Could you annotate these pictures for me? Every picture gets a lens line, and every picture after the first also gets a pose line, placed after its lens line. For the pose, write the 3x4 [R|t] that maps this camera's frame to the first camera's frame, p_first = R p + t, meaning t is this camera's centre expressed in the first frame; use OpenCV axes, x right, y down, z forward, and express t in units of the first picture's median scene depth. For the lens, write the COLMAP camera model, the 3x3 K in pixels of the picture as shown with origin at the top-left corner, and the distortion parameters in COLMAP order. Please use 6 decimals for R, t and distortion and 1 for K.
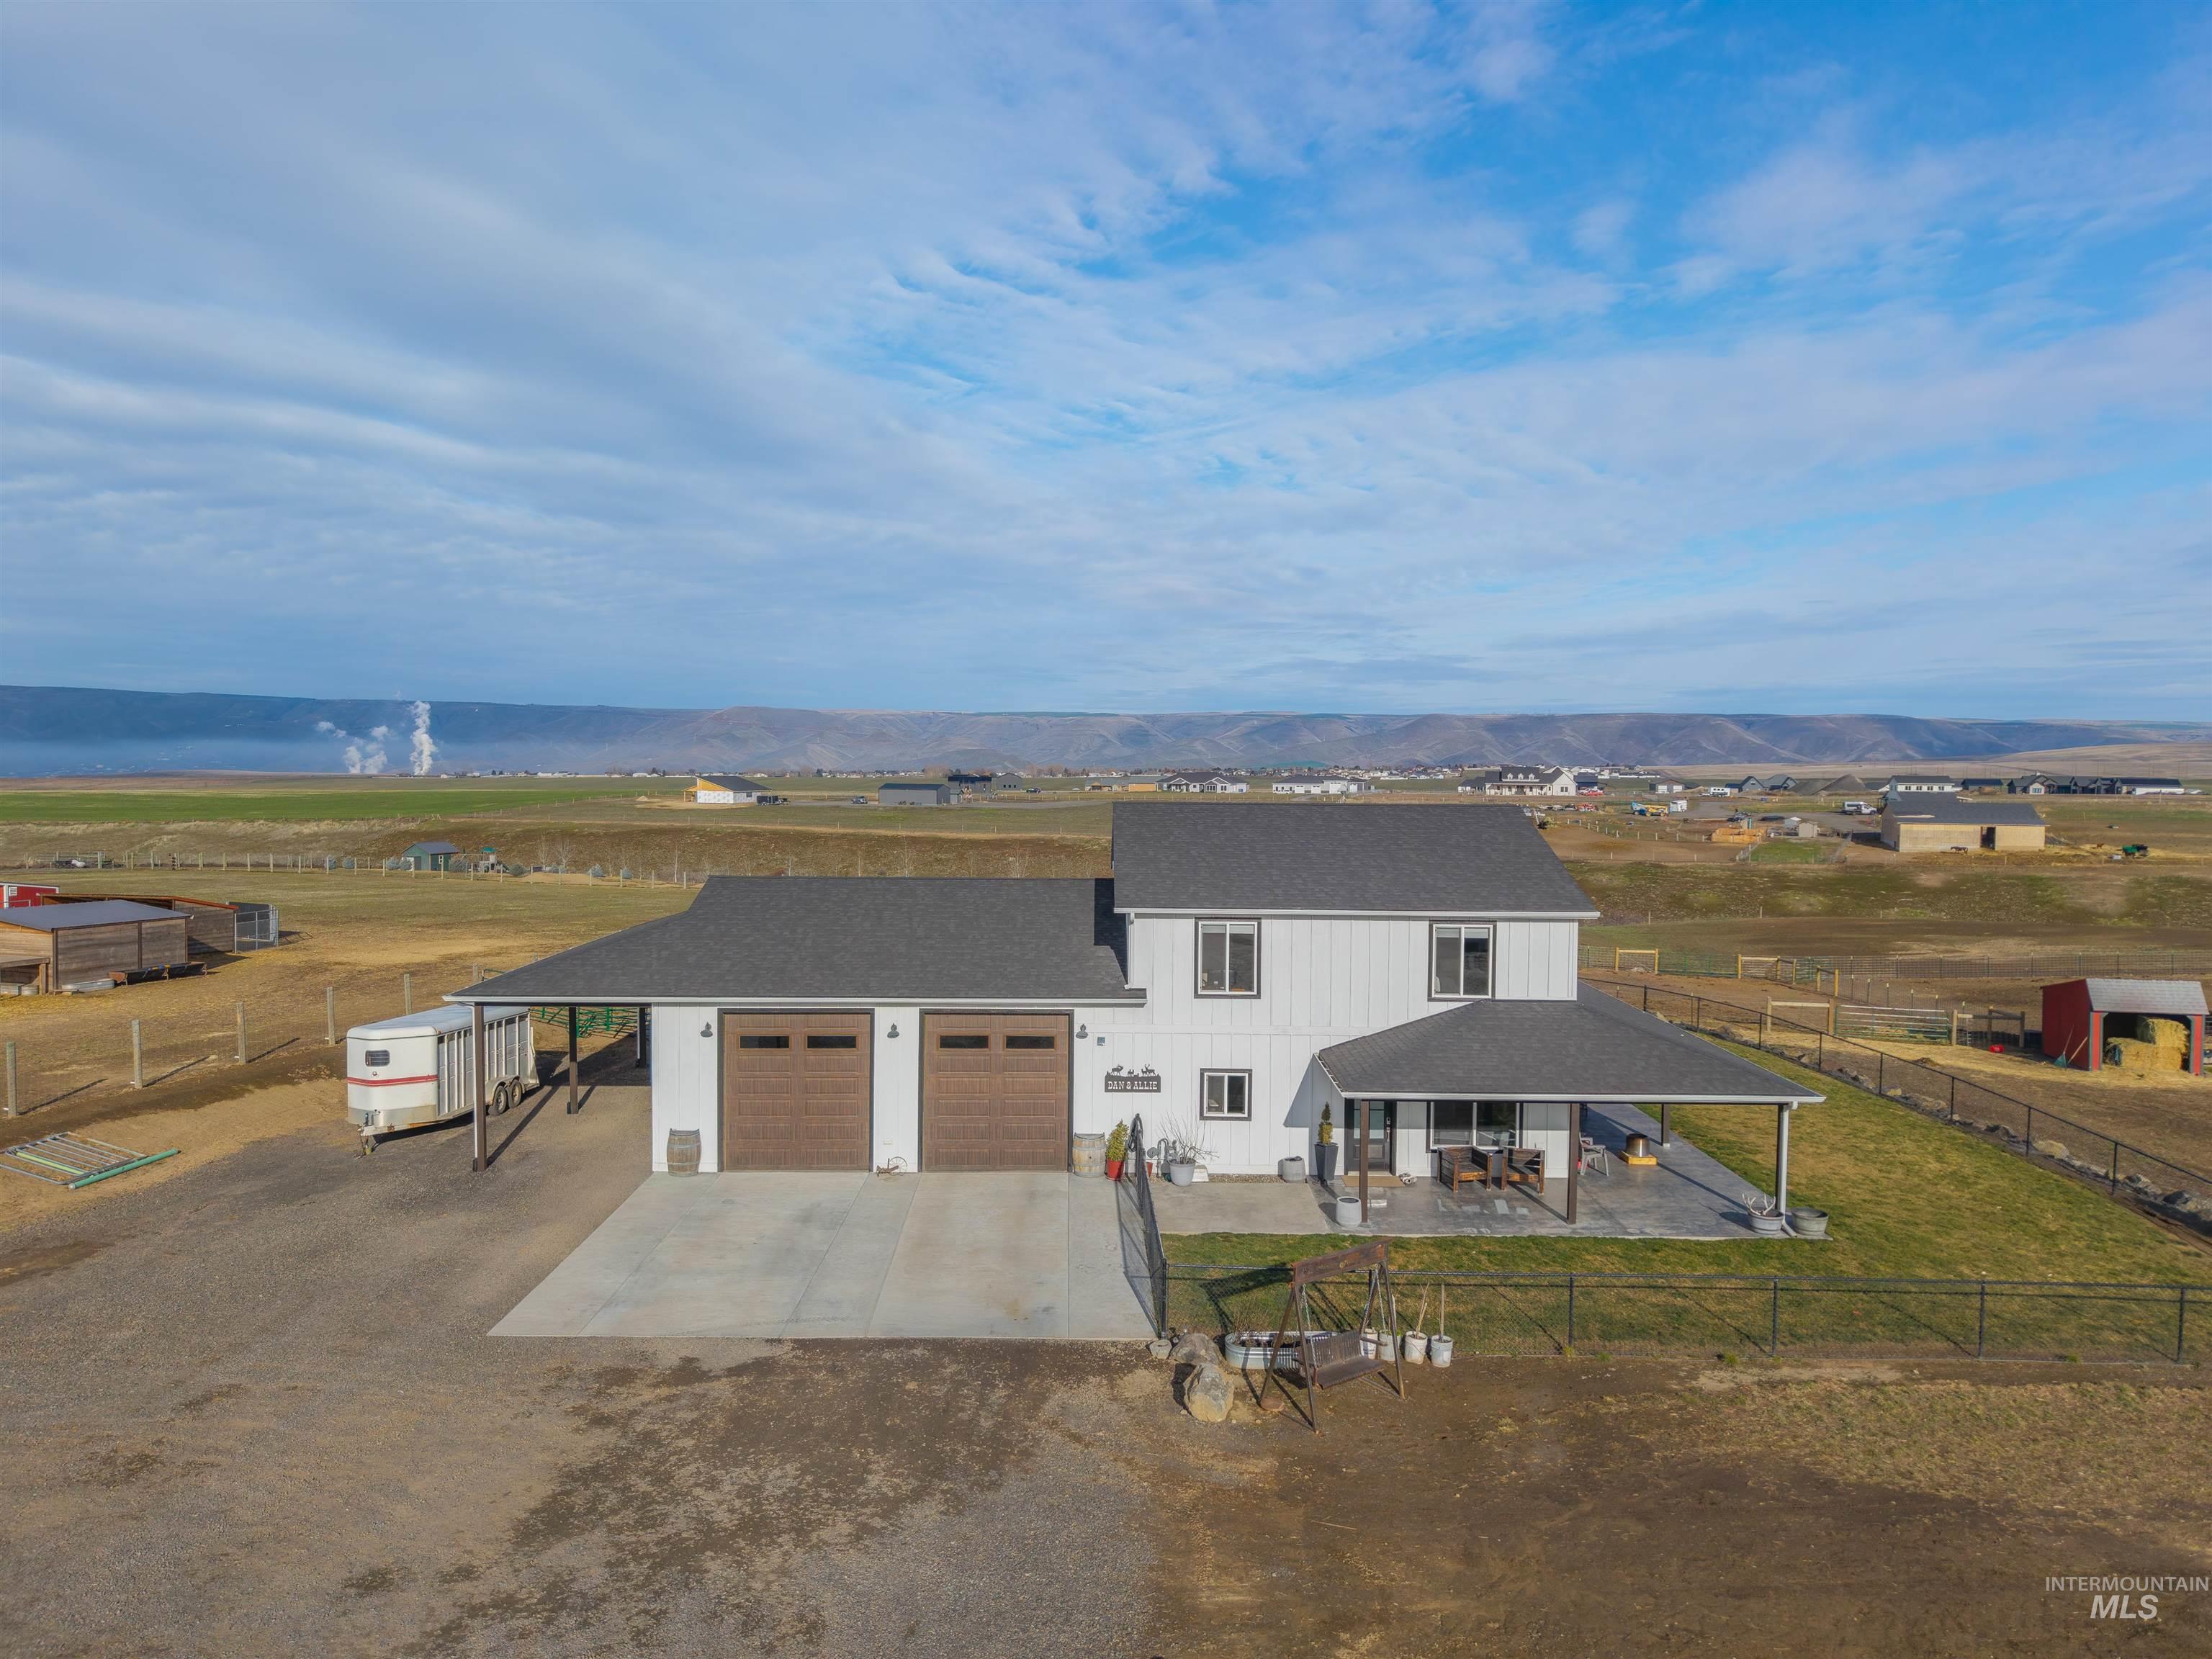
lens RADIAL K [[1475.8, 0, 1097.2], [0, 1475.8, 826.2], [0, 0, 1]] dist [0.033879, -0.034319]
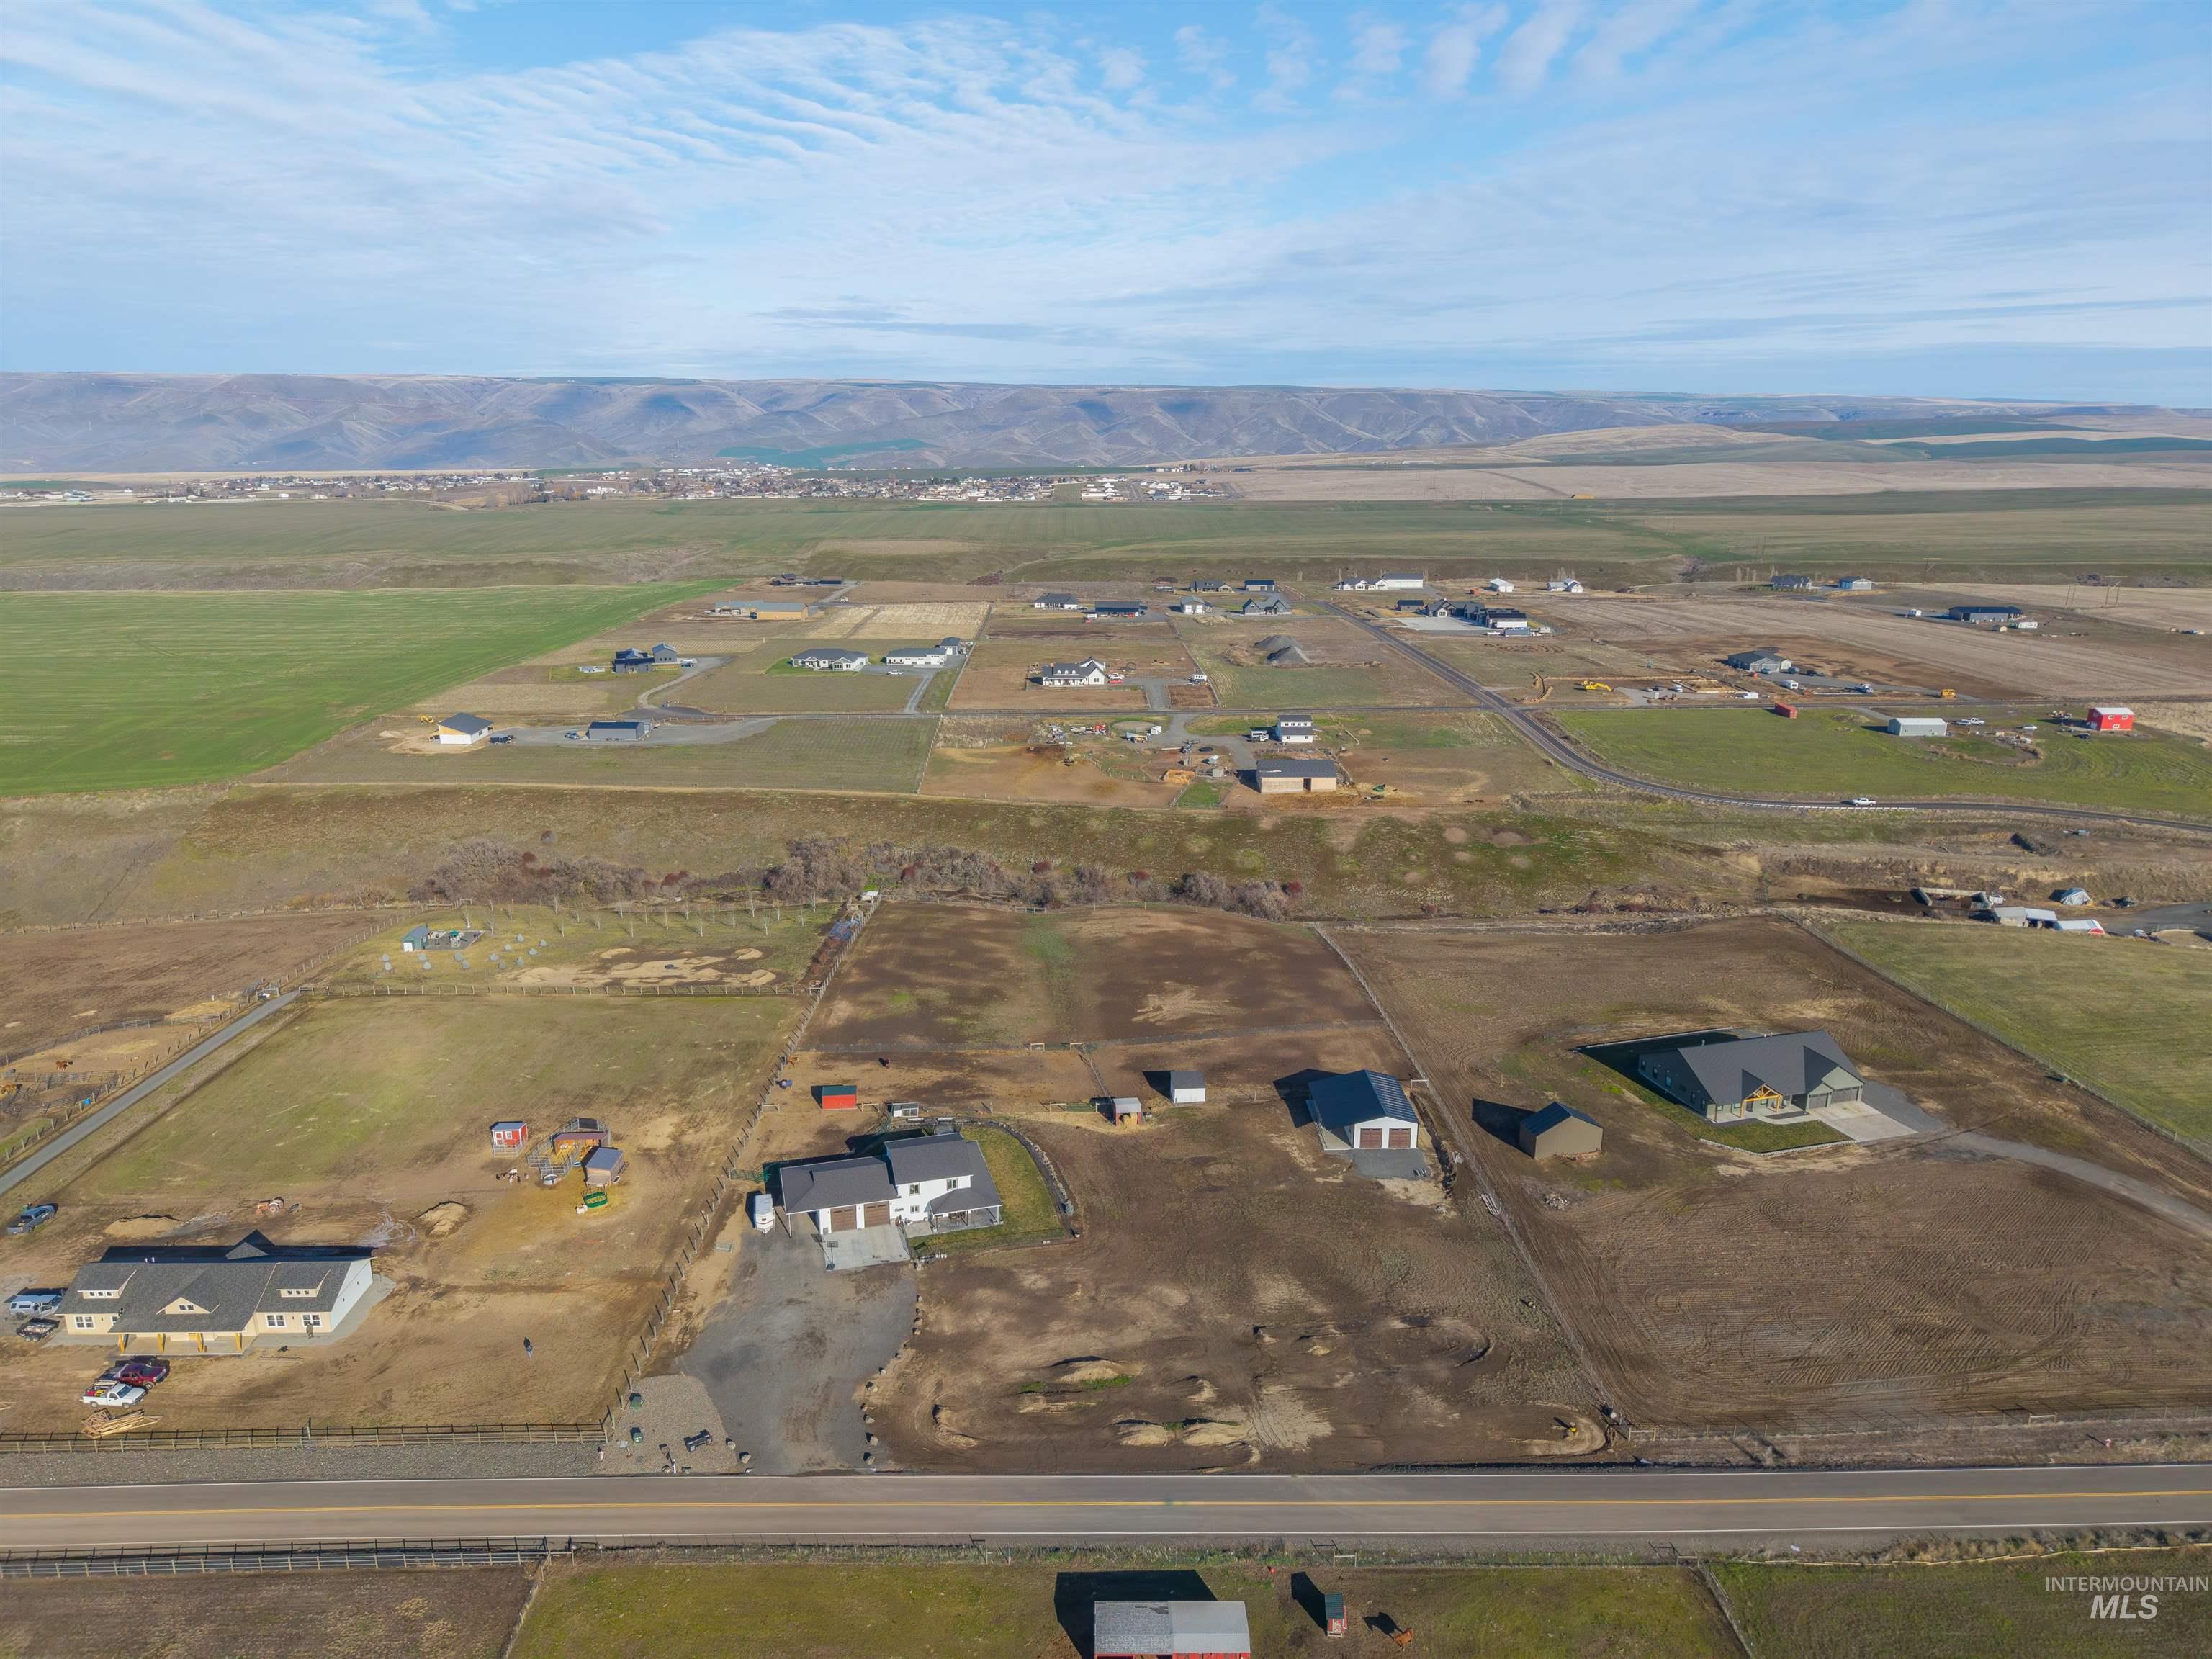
lens RADIAL K [[1475.8, 0, 1097.2], [0, 1475.8, 826.2], [0, 0, 1]] dist [0.033879, -0.034319]
pose [[0.964809, -0.074206, 0.252264, -0.081661], [0.017473, 0.975327, 0.220074, -0.361567], [-0.262370, -0.207921, 0.942301, -0.622227]]
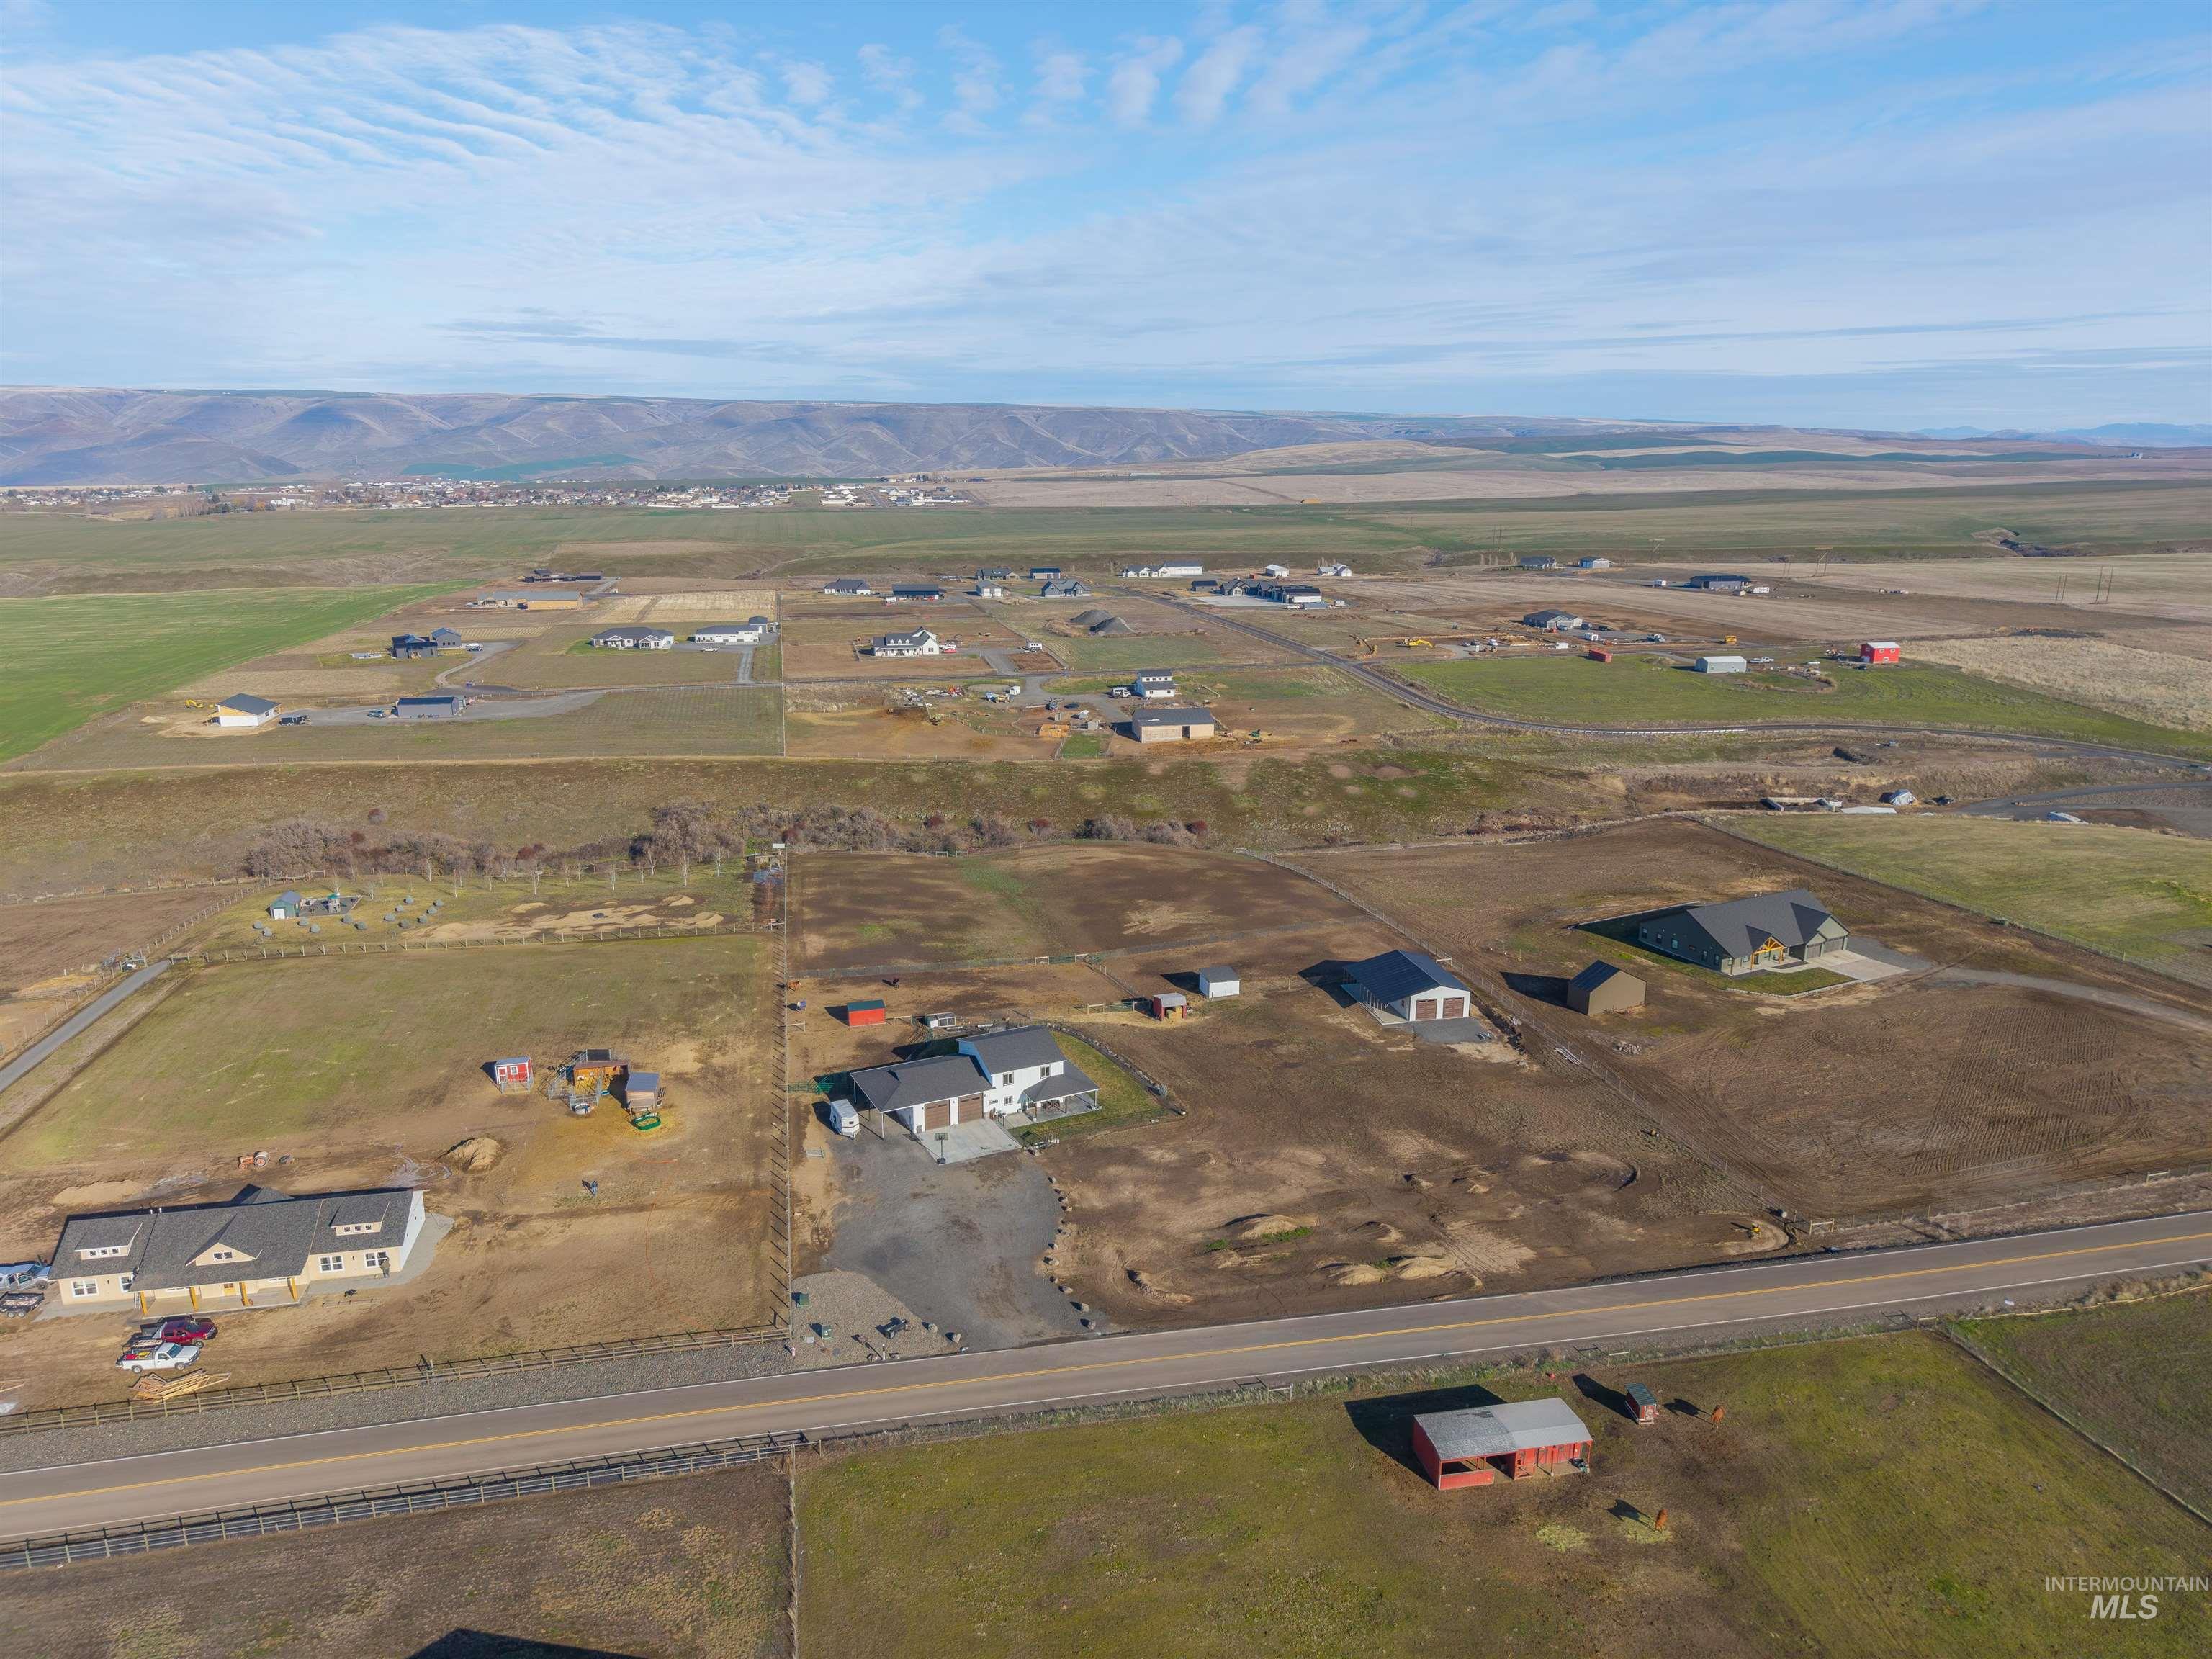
lens RADIAL K [[1475.8, 0, 1097.2], [0, 1475.8, 826.2], [0, 0, 1]] dist [0.033879, -0.034319]
pose [[0.899431, -0.113173, 0.422155, -0.255053], [0.023568, 0.977047, 0.211718, -0.276758], [-0.436426, -0.180476, 0.881454, -0.537825]]
